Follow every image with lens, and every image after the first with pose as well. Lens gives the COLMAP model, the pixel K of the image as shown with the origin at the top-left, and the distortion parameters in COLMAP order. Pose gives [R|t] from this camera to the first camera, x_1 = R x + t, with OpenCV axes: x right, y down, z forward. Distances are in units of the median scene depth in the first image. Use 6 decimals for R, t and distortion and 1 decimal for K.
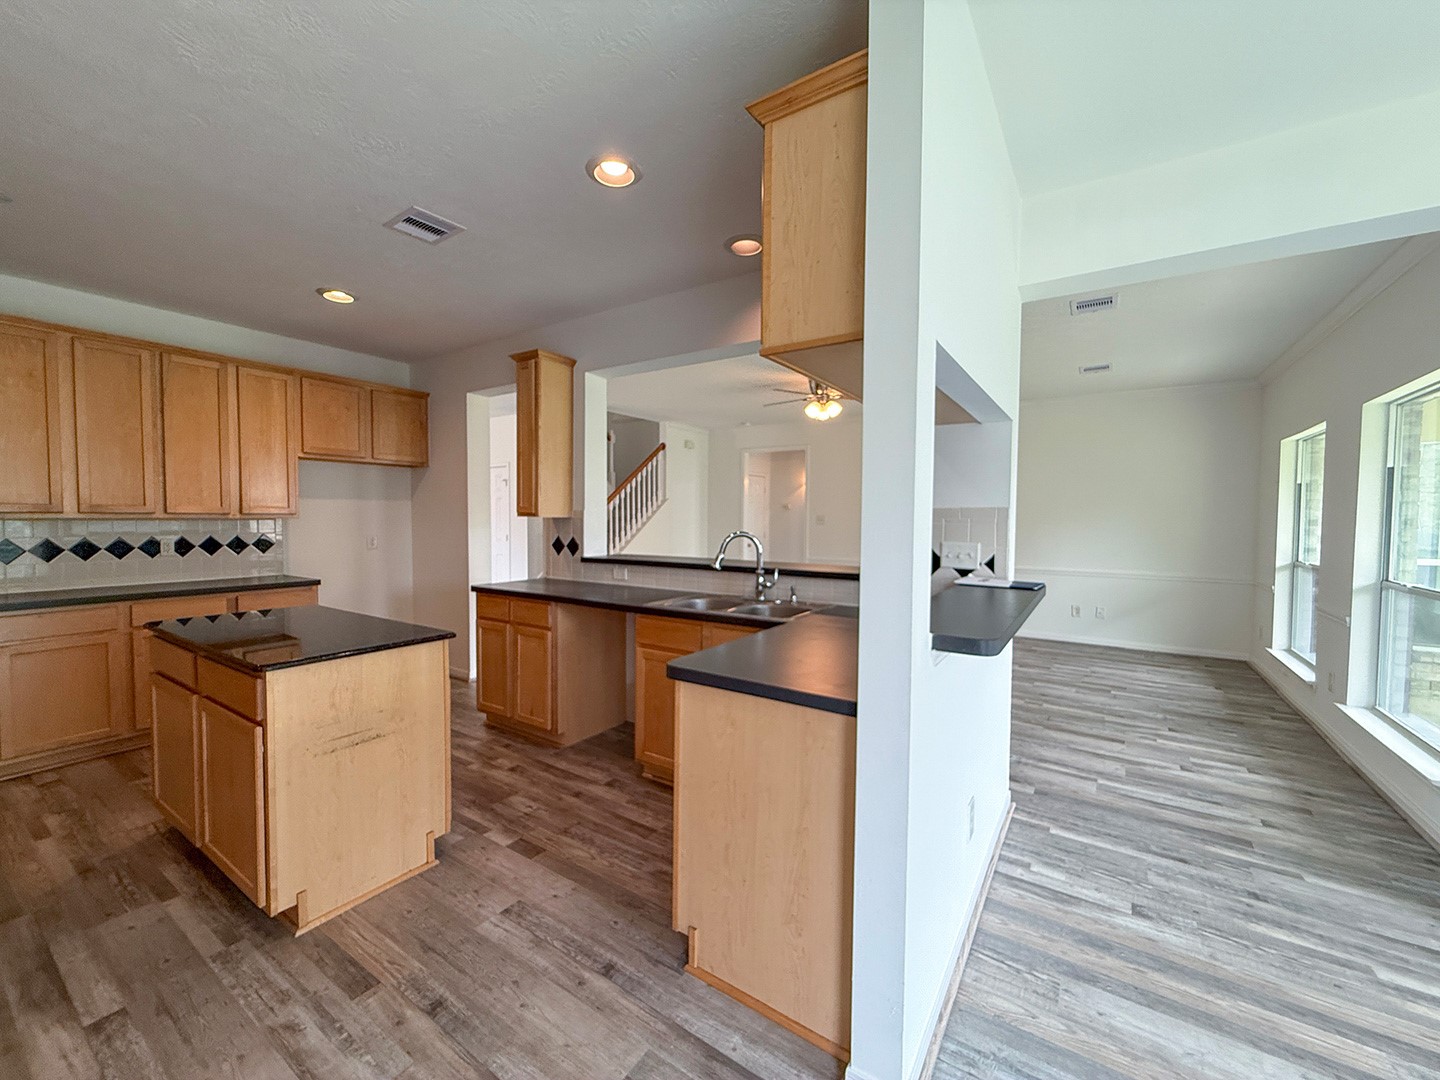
lens RADIAL K [[575.7, 0, 729.1], [0, 575.7, 533.4], [0, 0, 1]] dist [0.004941, 0.000666]
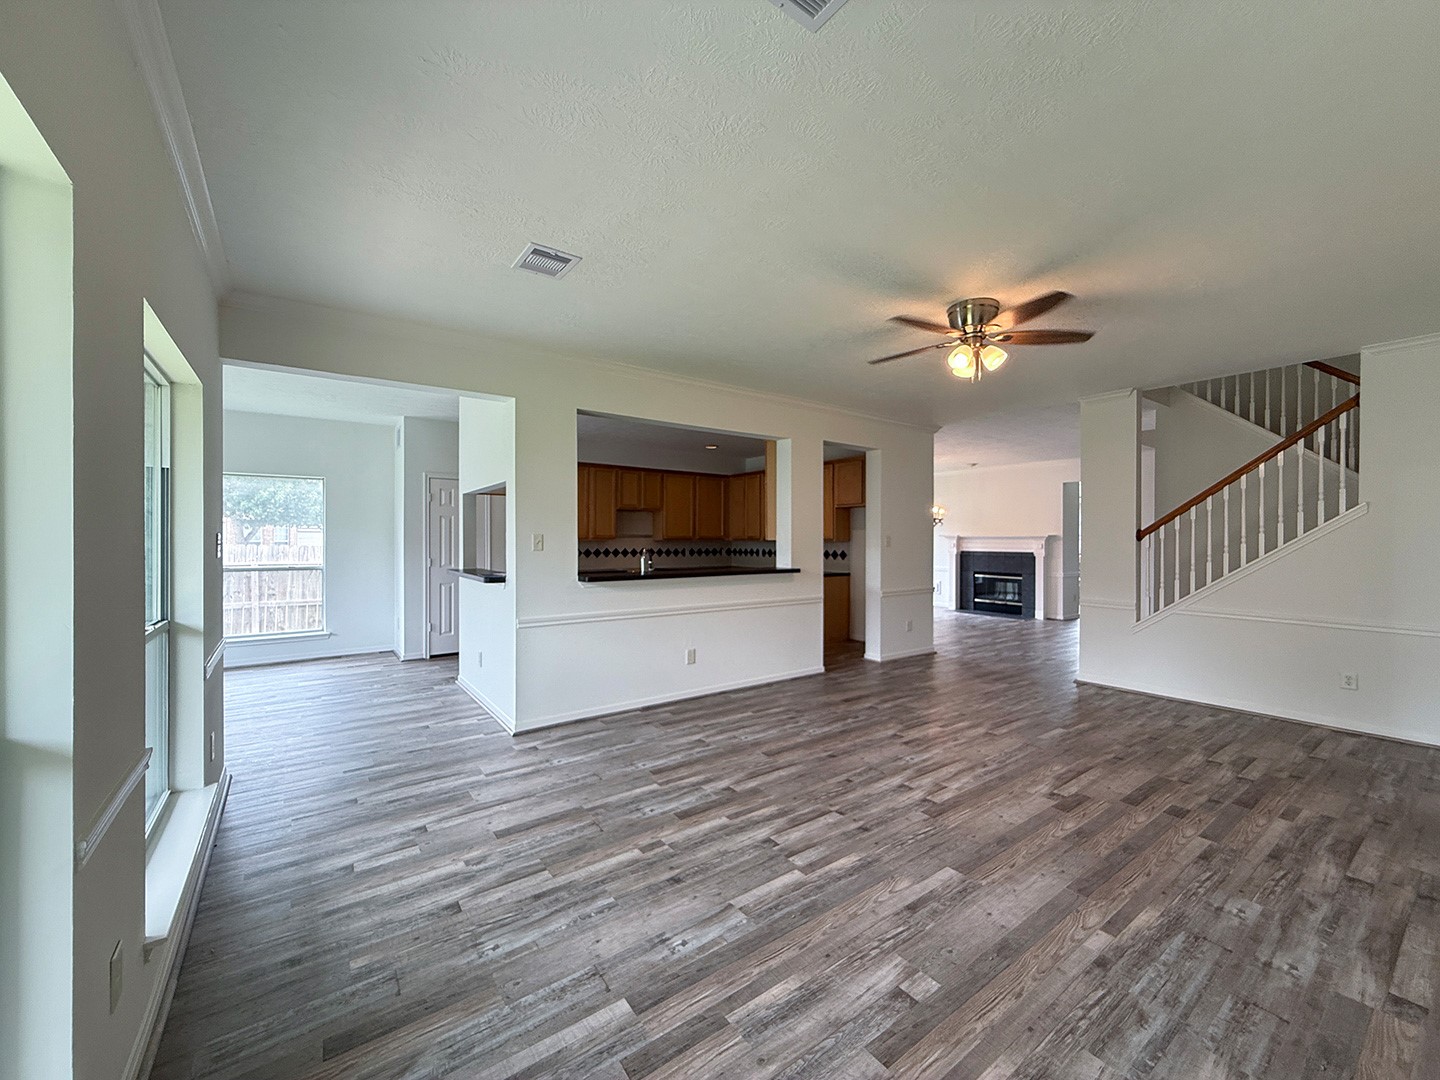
lens RADIAL K [[575.7, 0, 721.5], [0, 575.7, 545.3], [0, 0, 1]] dist [0.004941, 0.000666]
pose [[-0.353009, 0.004004, -0.935612, 1.447855], [-0.028249, 0.999489, 0.014935, -0.045905], [0.935194, 0.031702, -0.352715, 1.723385]]
